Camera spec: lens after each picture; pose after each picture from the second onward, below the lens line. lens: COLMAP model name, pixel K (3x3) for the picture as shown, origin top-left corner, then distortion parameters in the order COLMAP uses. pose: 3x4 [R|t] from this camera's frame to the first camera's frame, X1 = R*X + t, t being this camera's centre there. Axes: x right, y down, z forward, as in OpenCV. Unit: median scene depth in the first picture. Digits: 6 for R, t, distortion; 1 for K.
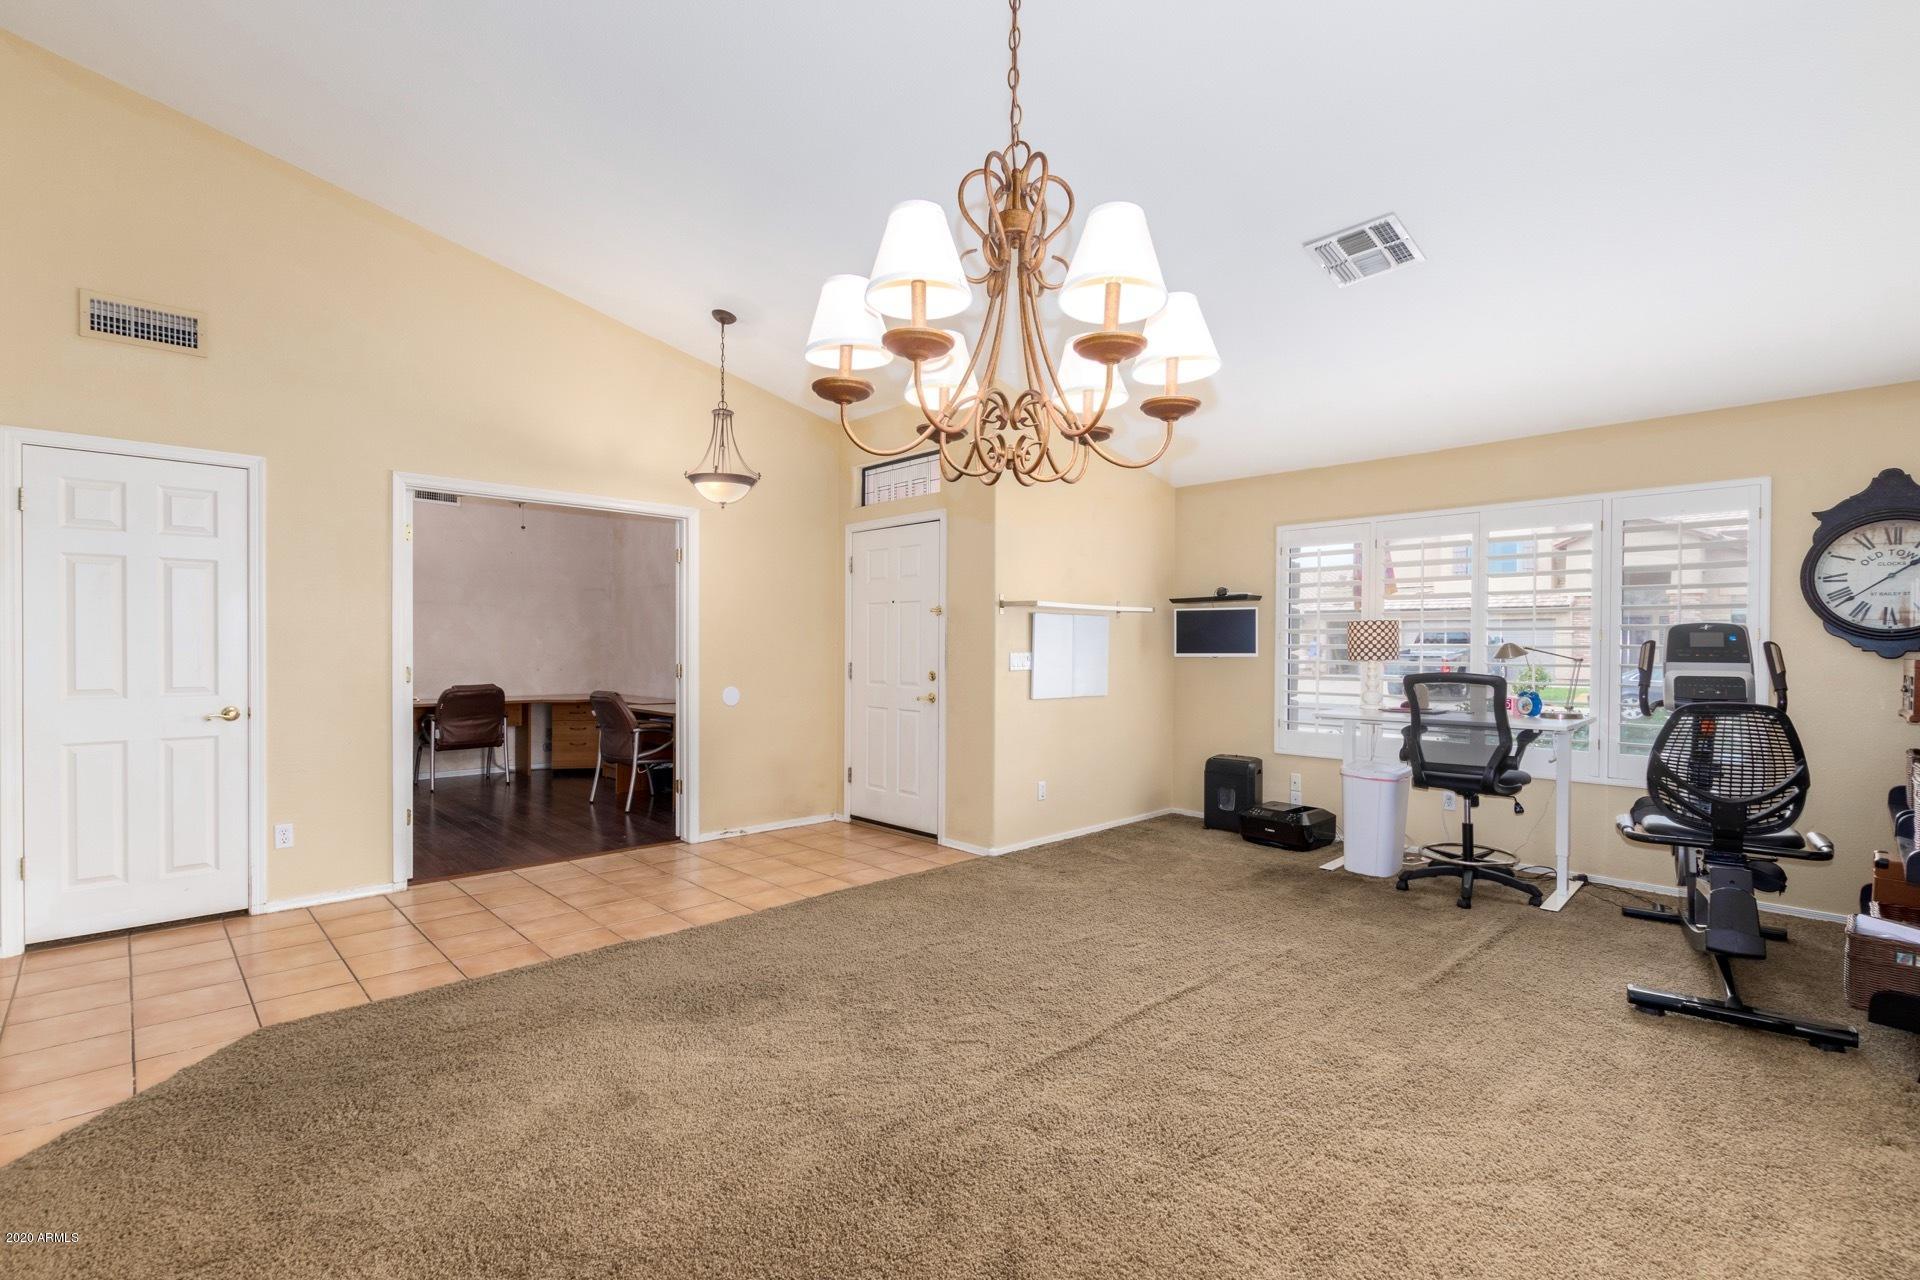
lens RADIAL K [[901.3, 0, 961.8], [0, 901.3, 650.2], [0, 0, 1]] dist [0.009636, 0.000363]
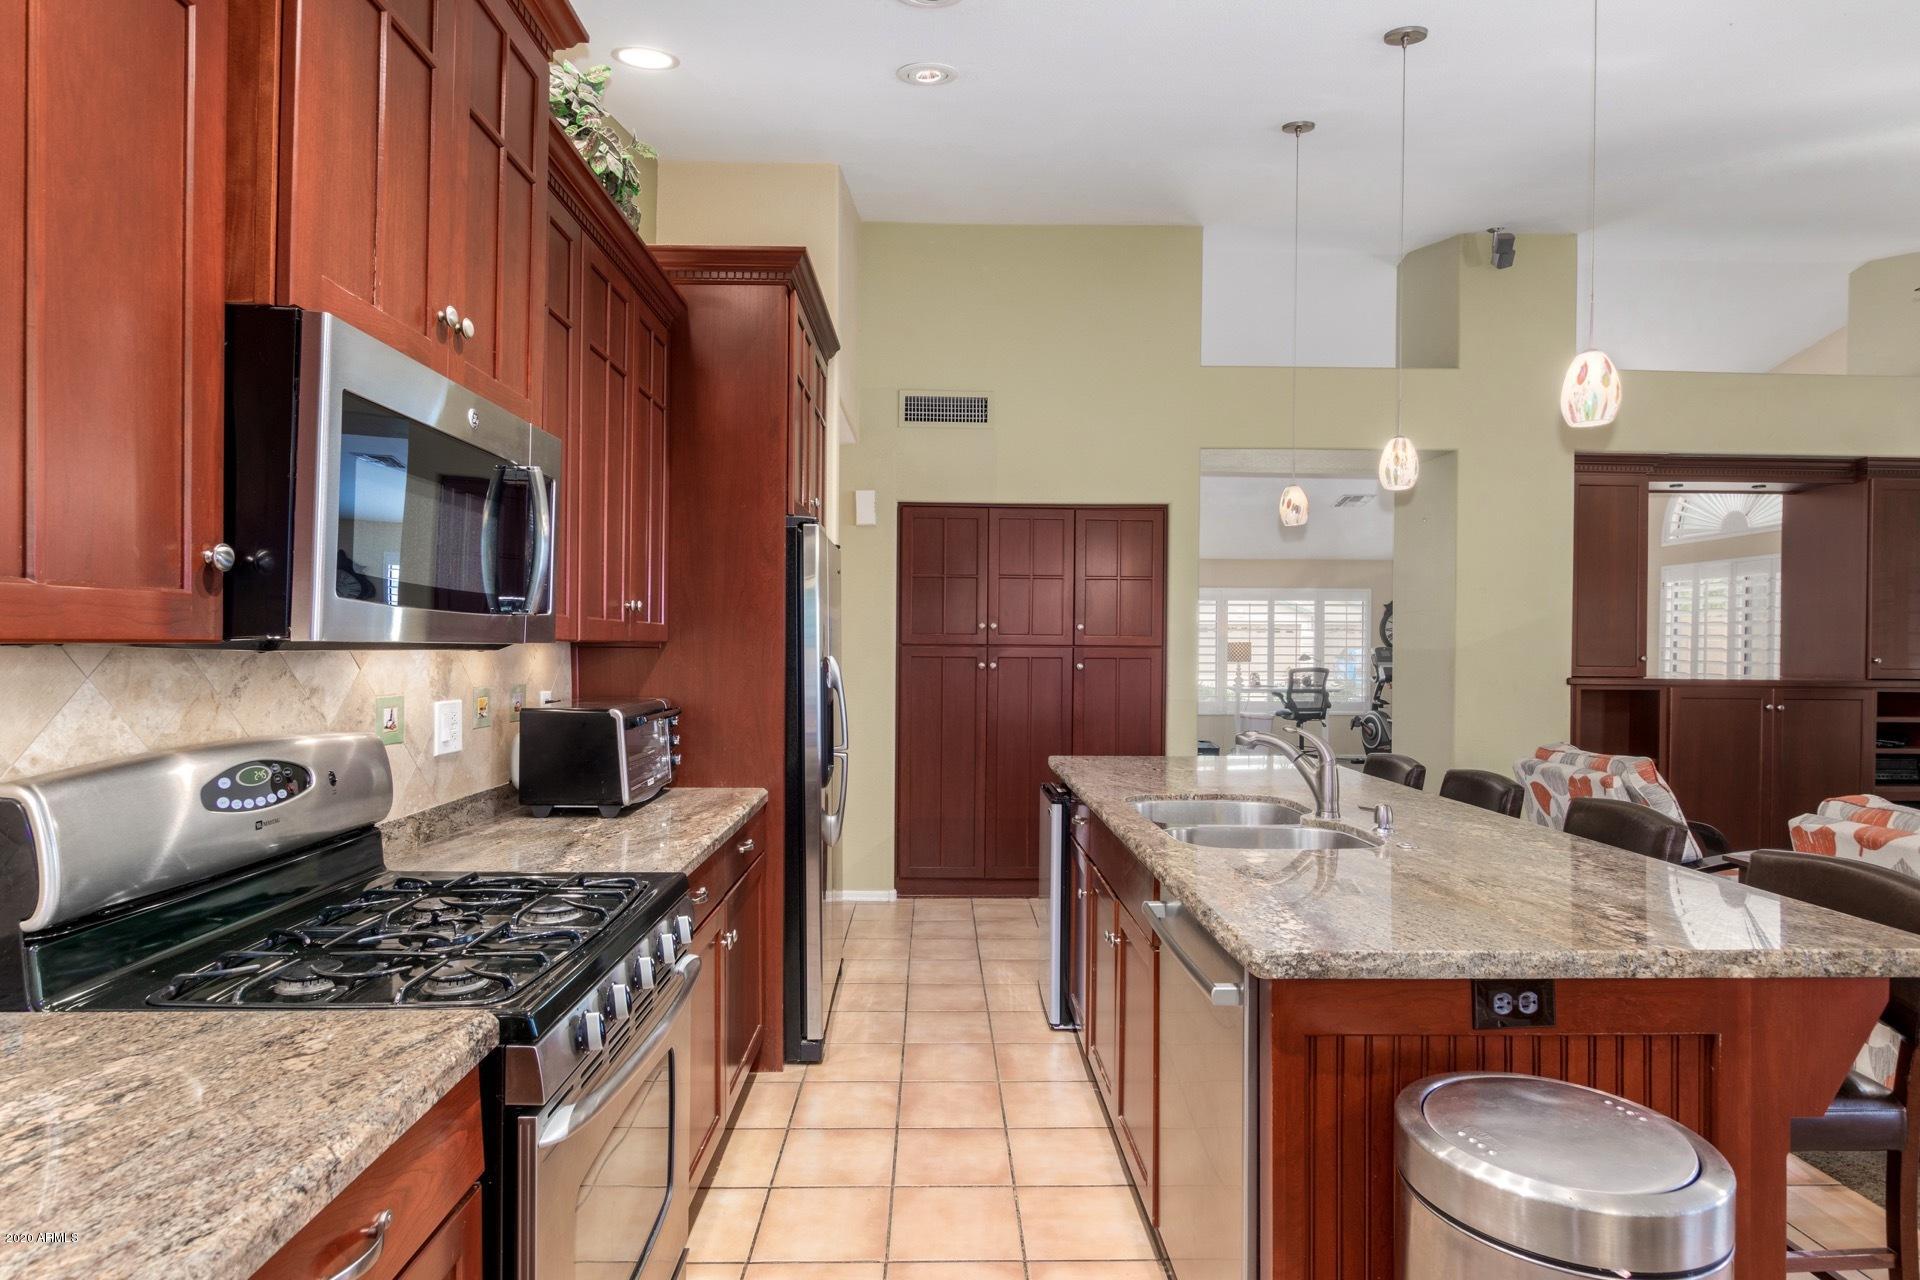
lens RADIAL K [[1004.2, 0, 950.0], [0, 1004.2, 647.9], [0, 0, 1]] dist [0.001009, 0.000281]
pose [[0.664515, -0.001584, 0.747273, -1.663815], [-0.000909, 0.999995, 0.002929, -0.026797], [-0.747274, -0.002625, 0.664510, -0.001324]]
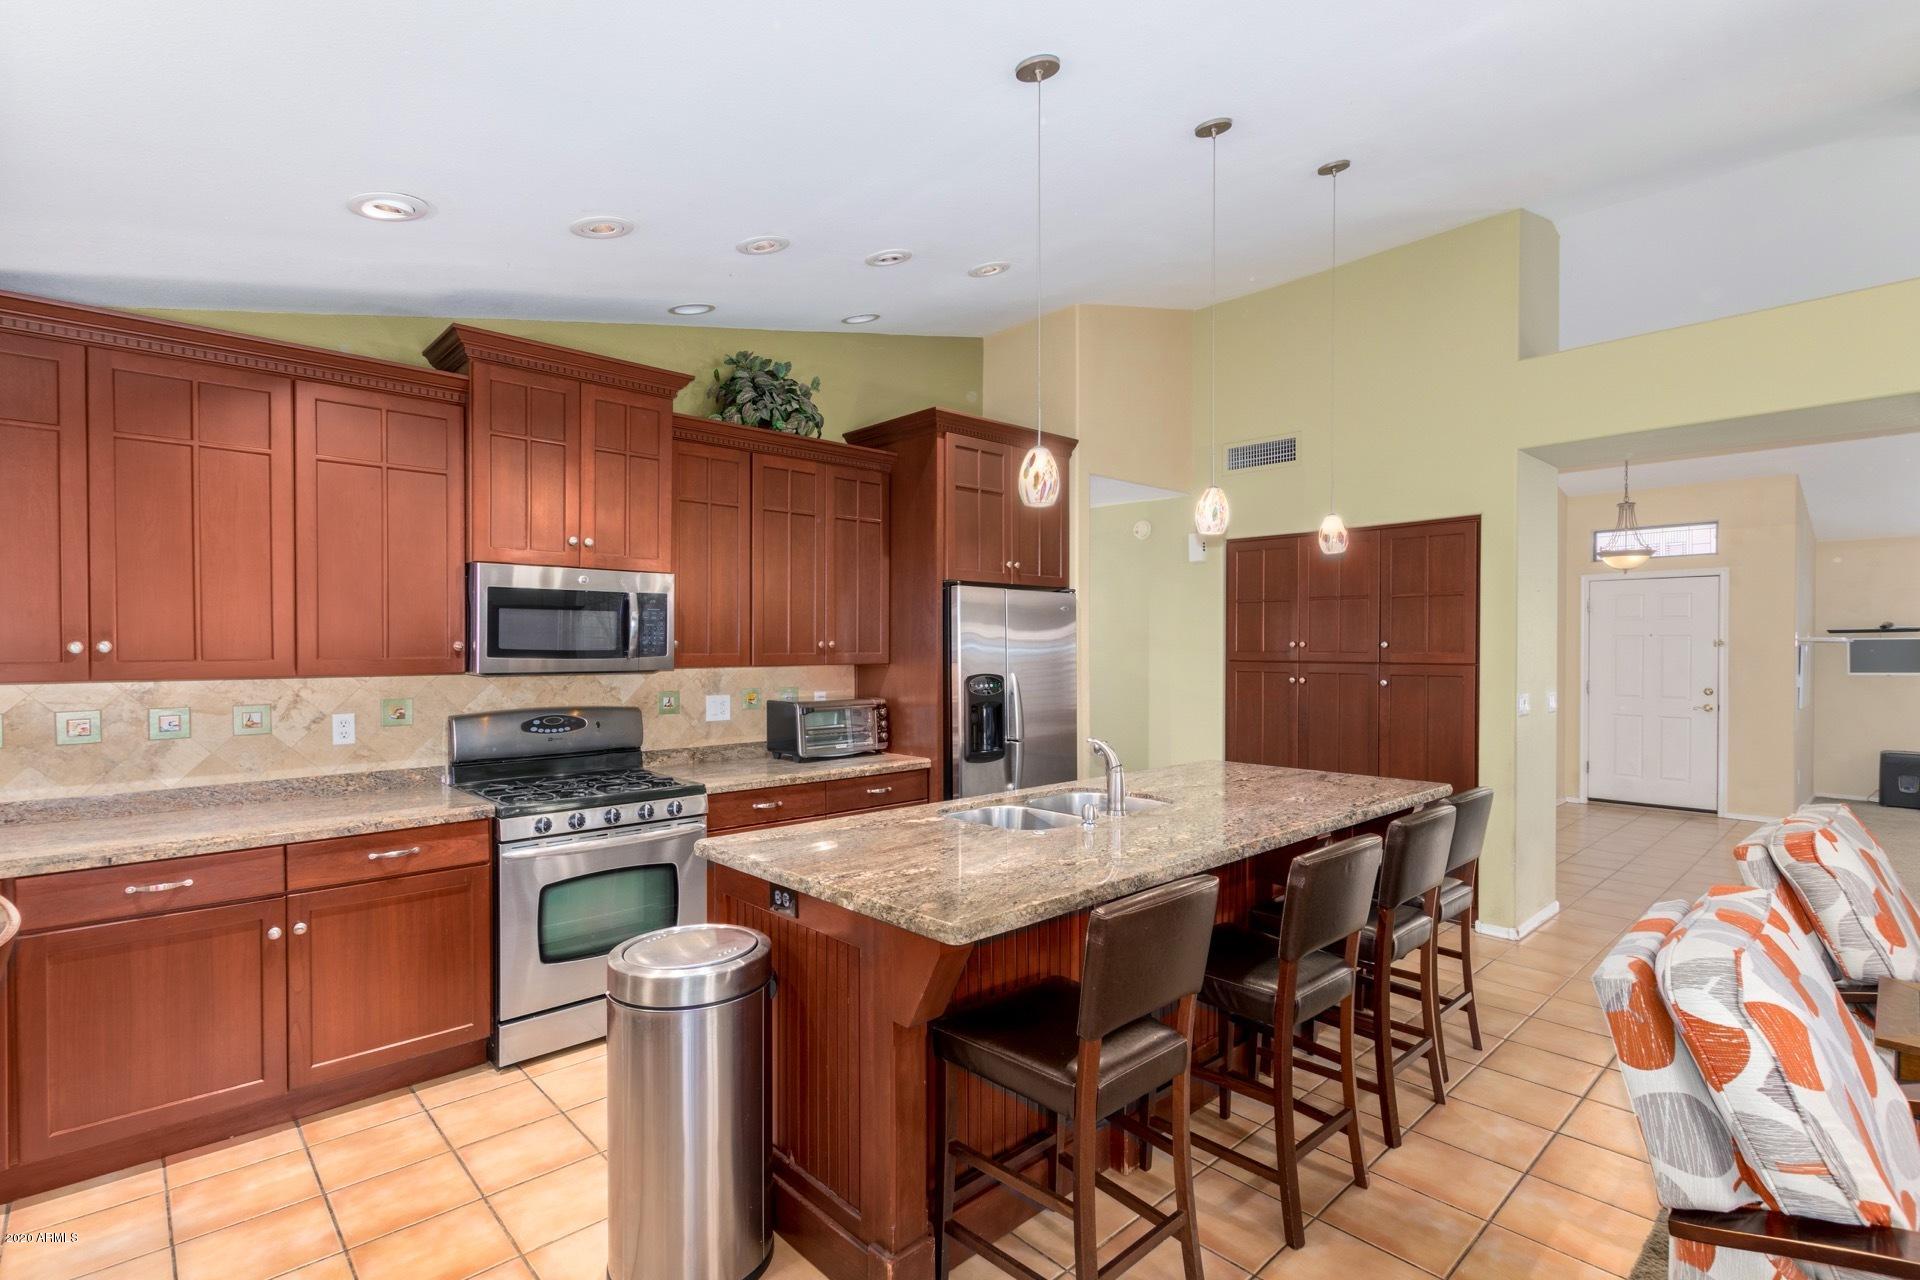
lens RADIAL K [[901.3, 0, 961.8], [0, 901.3, 650.2], [0, 0, 1]] dist [0.009636, 0.000363]
pose [[0.999962, -0.004252, 0.007591, -1.251317], [0.004241, 0.999990, 0.001438, -0.042976], [-0.007597, -0.001405, 0.999970, -0.367520]]
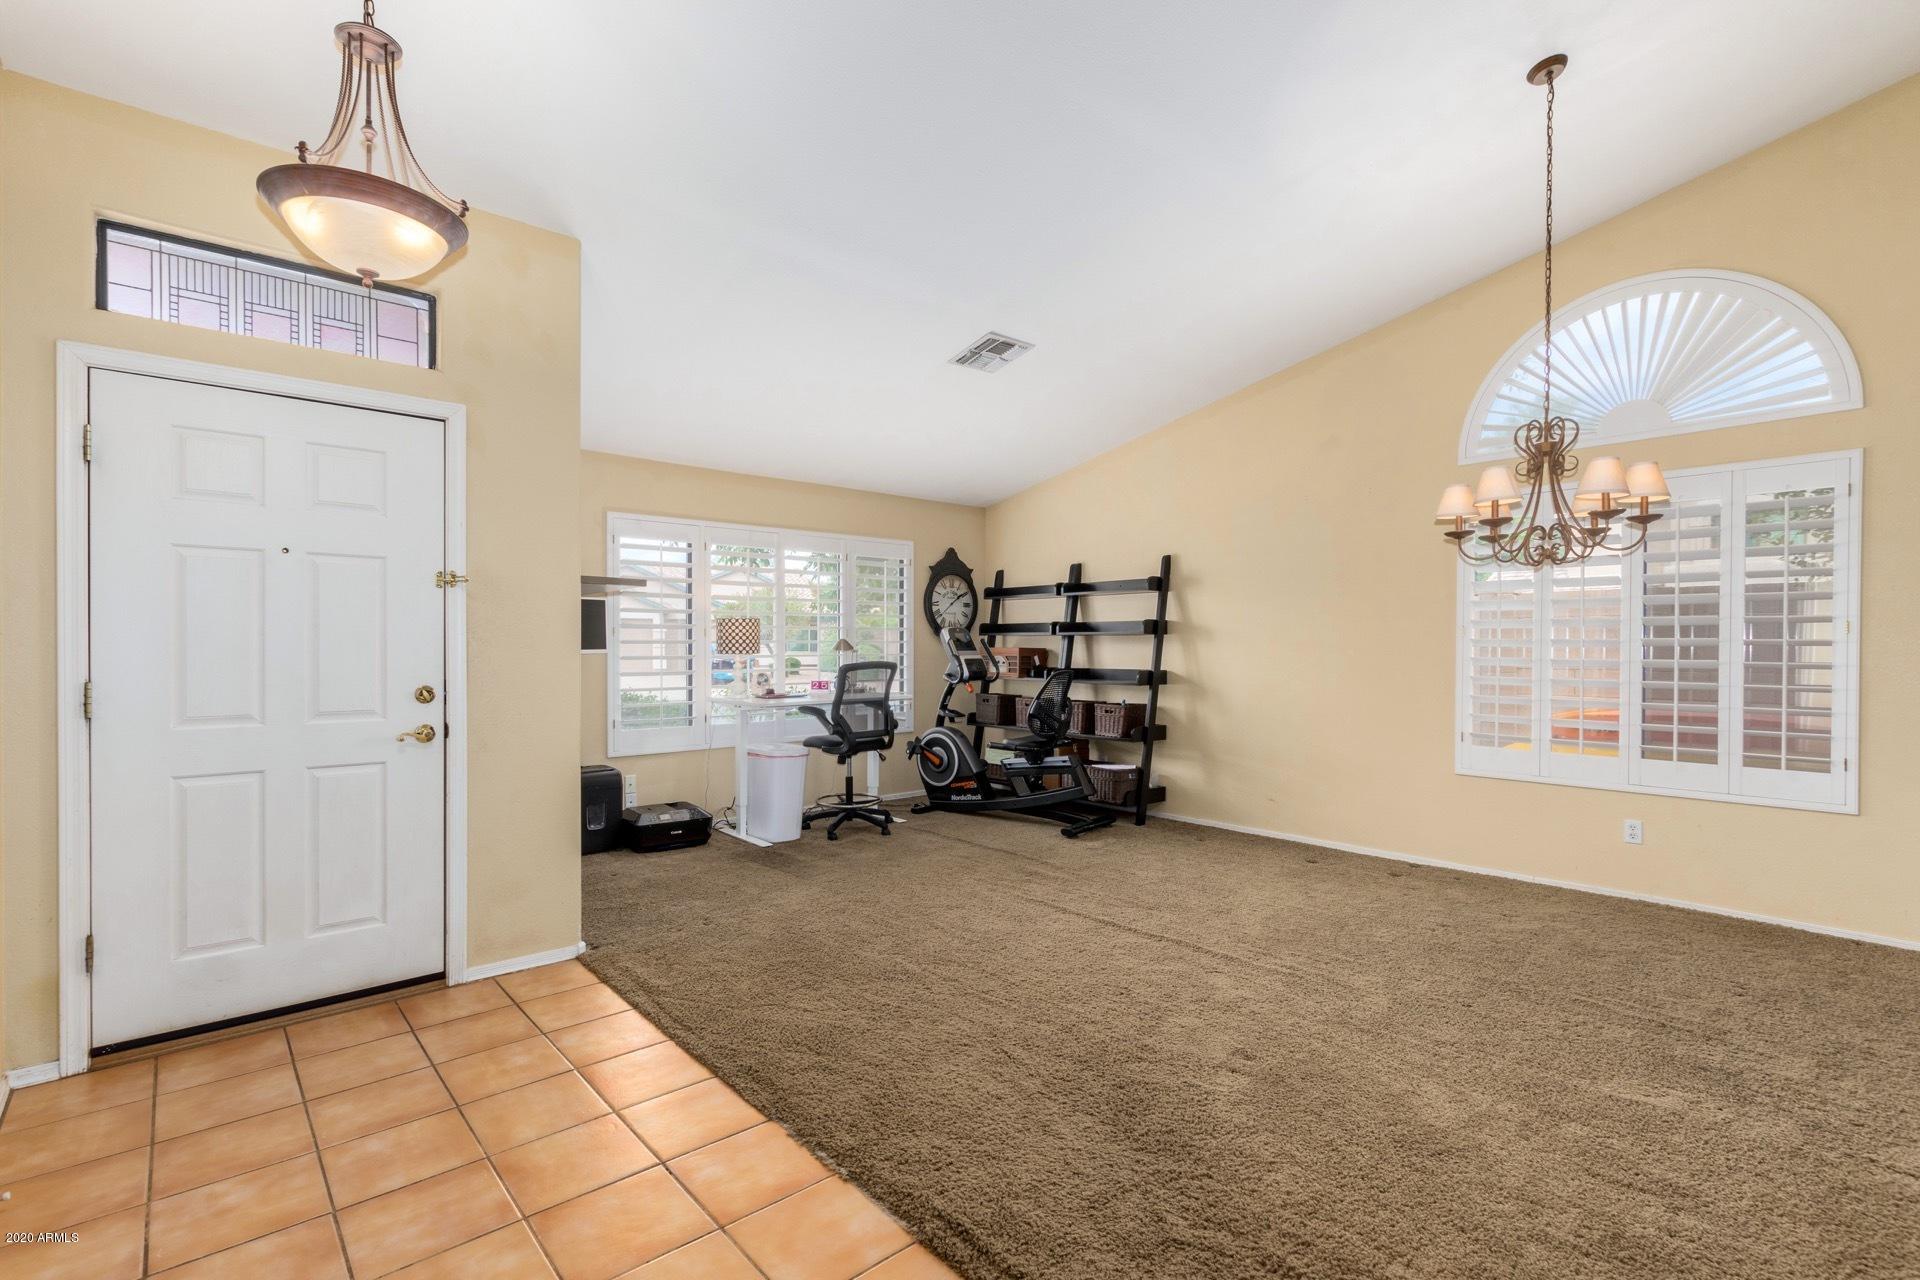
lens RADIAL K [[874.8, 0, 969.8], [0, 874.8, 650.9], [0, 0, 1]] dist [0.002049, 0.000231]
pose [[0.016214, -0.010913, 0.999809, -0.621113], [0.003696, 0.999934, 0.010854, -0.003327], [-0.999862, 0.003519, 0.016253, 0.709608]]
